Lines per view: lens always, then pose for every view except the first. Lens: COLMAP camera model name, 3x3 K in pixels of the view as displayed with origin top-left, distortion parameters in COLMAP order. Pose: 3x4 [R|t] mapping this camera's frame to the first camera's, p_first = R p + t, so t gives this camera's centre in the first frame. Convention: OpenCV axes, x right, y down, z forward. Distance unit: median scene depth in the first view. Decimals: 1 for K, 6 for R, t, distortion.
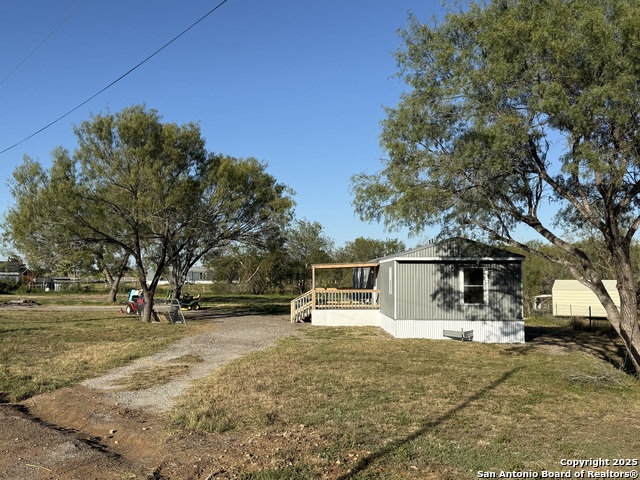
lens RADIAL K [[601.1, 0, 320.0], [0, 601.1, 240.0], [0, 0, 1]] dist [0.105370, -0.000214]
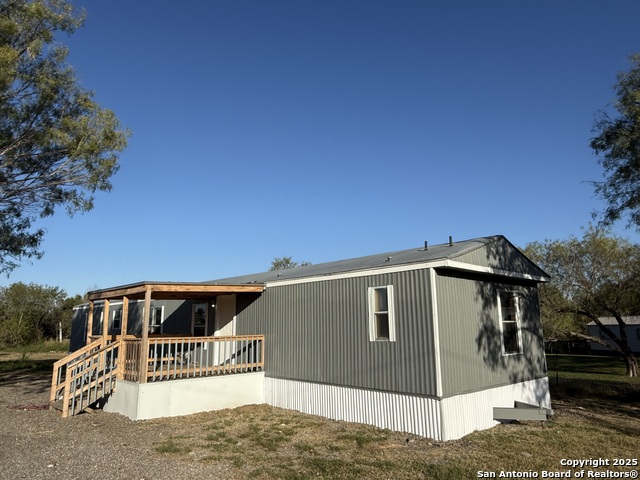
lens RADIAL K [[429.6, 0, 320.0], [0, 429.6, 225.2], [0, 0, 1]] dist [0.000006, -0.001467]
pose [[0.735361, 0.149954, 0.660877, -0.175944], [-0.033426, 0.982050, -0.185636, 0.067389], [-0.676851, 0.114419, 0.727173, 0.809346]]
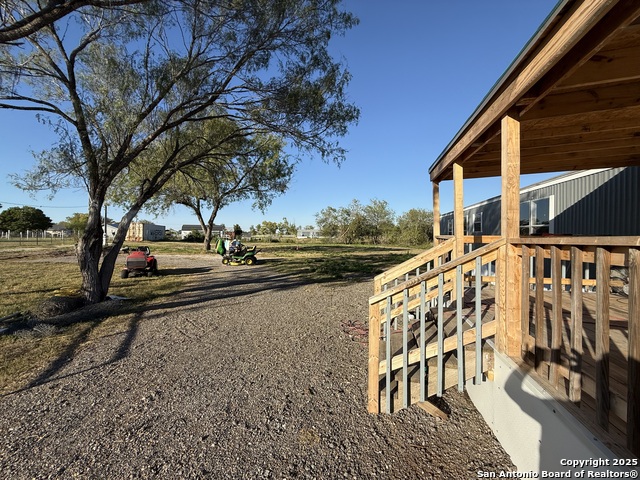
lens RADIAL K [[256.5, 0, 317.5], [0, 256.5, 237.6], [0, 0, 1]] dist [-0.000057, 0.000023]
pose [[0.970494, 0.002226, -0.241113, -0.058336], [0.013847, 0.997793, 0.064945, 0.099264], [0.240726, -0.066367, 0.968322, 1.175596]]
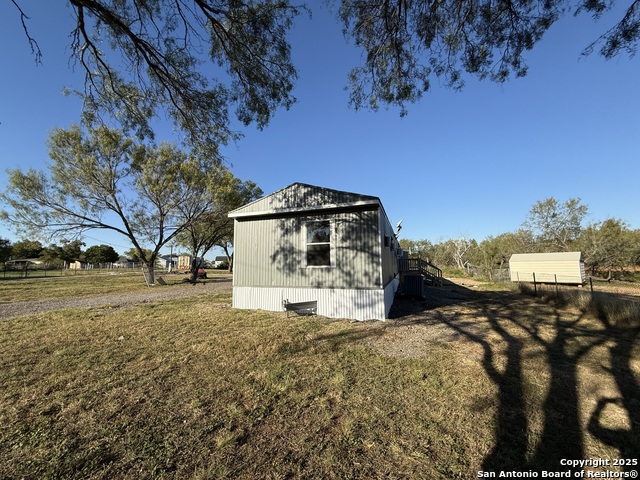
lens RADIAL K [[256.5, 0, 317.5], [0, 256.5, 237.6], [0, 0, 1]] dist [-0.000057, 0.000023]
pose [[0.938911, -0.051825, -0.340237, 0.366163], [0.037491, 0.998116, -0.048574, 0.084757], [0.342113, 0.032851, 0.939084, 0.688547]]
